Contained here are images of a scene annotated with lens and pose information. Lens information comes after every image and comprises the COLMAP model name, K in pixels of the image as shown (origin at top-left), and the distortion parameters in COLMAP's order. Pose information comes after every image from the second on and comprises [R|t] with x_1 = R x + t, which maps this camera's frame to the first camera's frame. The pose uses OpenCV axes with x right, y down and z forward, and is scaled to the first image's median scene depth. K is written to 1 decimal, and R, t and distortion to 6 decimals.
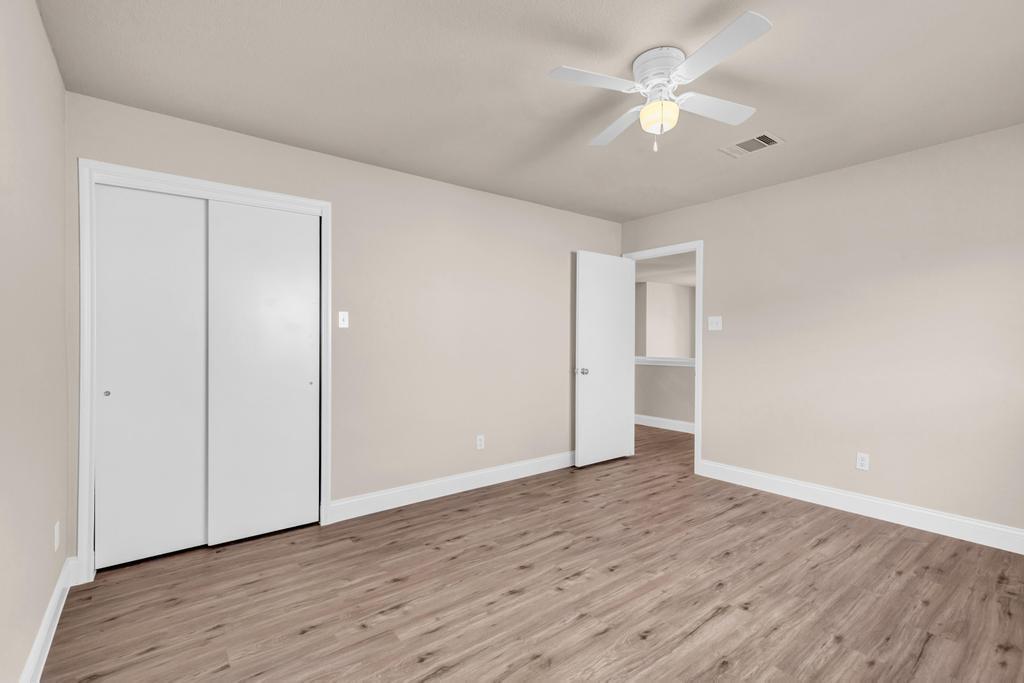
lens RADIAL K [[462.1, 0, 519.5], [0, 462.1, 345.3], [0, 0, 1]] dist [0.001721, 0.000411]
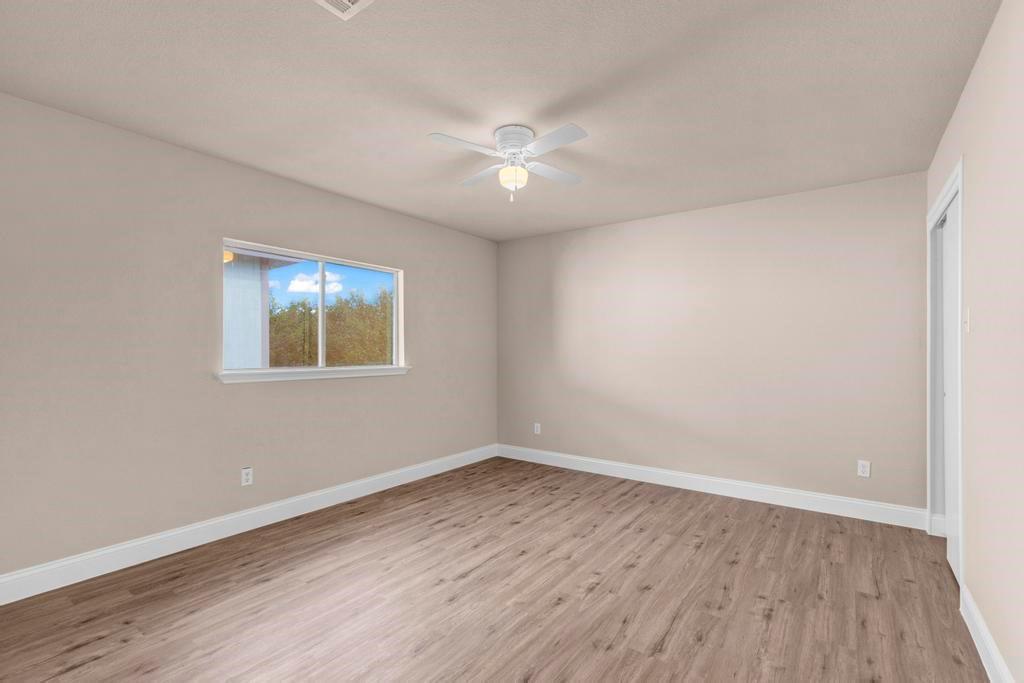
lens RADIAL K [[462.1, 0, 519.5], [0, 462.1, 345.3], [0, 0, 1]] dist [0.001721, 0.000411]
pose [[-0.959645, -0.001268, -0.281210, 0.574919], [-0.002501, 0.999989, 0.004025, -0.029328], [0.281202, 0.004565, -0.959638, 1.988899]]
